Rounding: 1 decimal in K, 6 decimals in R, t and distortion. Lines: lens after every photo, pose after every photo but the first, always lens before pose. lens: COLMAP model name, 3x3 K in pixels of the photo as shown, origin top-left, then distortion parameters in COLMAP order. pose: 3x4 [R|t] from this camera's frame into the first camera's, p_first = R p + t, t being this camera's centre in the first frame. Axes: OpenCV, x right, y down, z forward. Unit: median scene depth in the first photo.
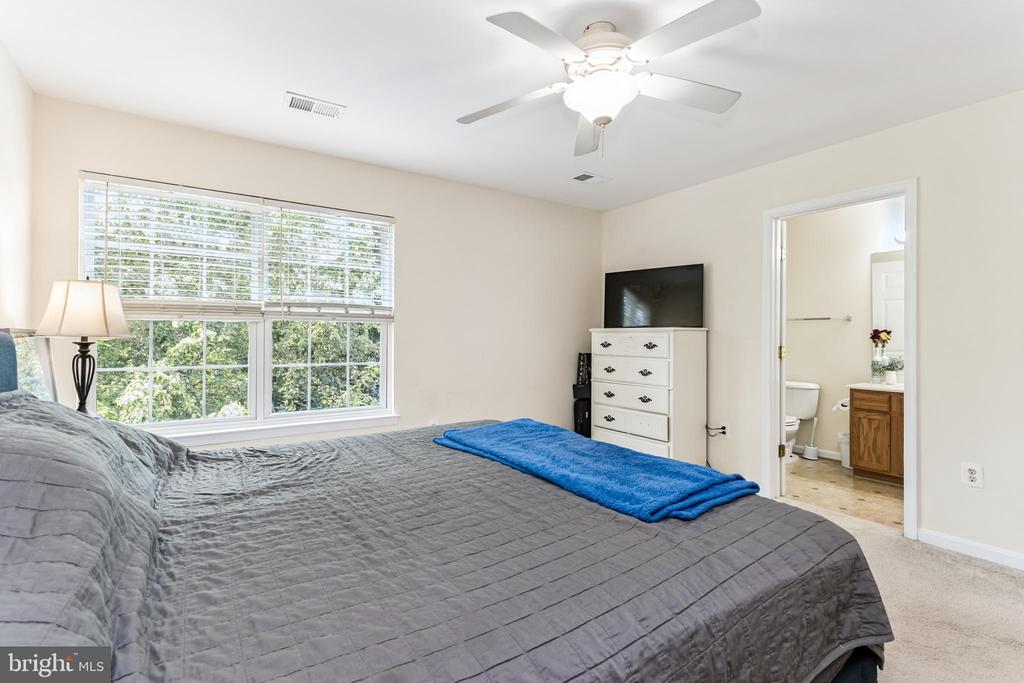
lens RADIAL K [[478.8, 0, 511.7], [0, 478.8, 340.7], [0, 0, 1]] dist [0.012424, 0.000248]
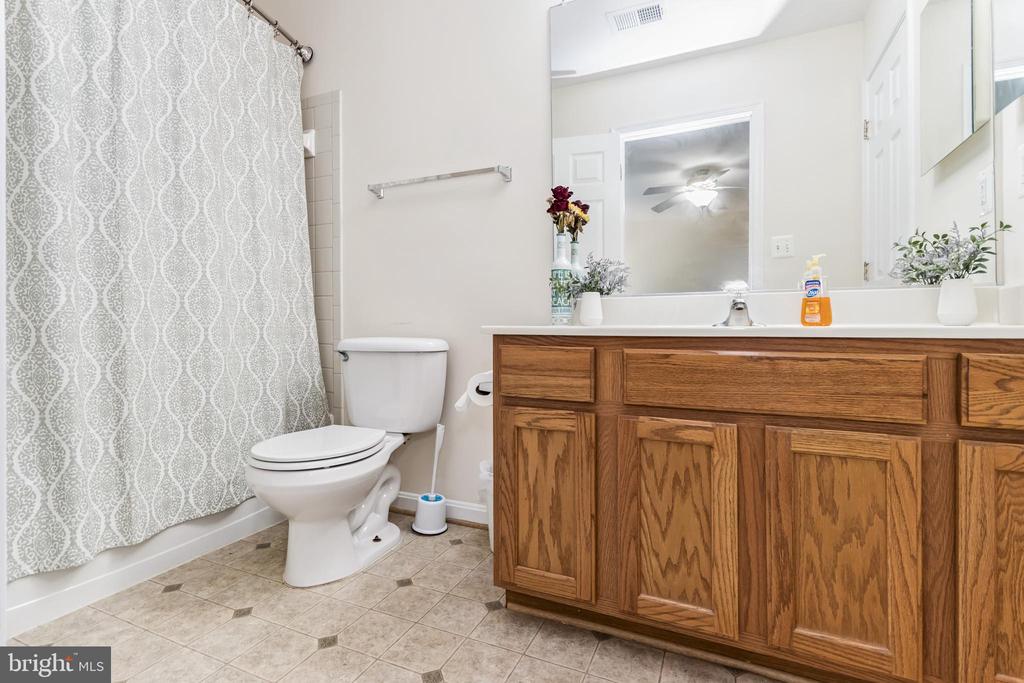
lens RADIAL K [[478.8, 0, 508.3], [0, 478.8, 339.2], [0, 0, 1]] dist [0.012424, 0.000248]
pose [[0.857102, -0.000497, 0.515146, 0.545247], [-0.001315, 0.999994, 0.003153, 0.099320], [-0.515144, -0.003379, 0.857097, 0.723041]]
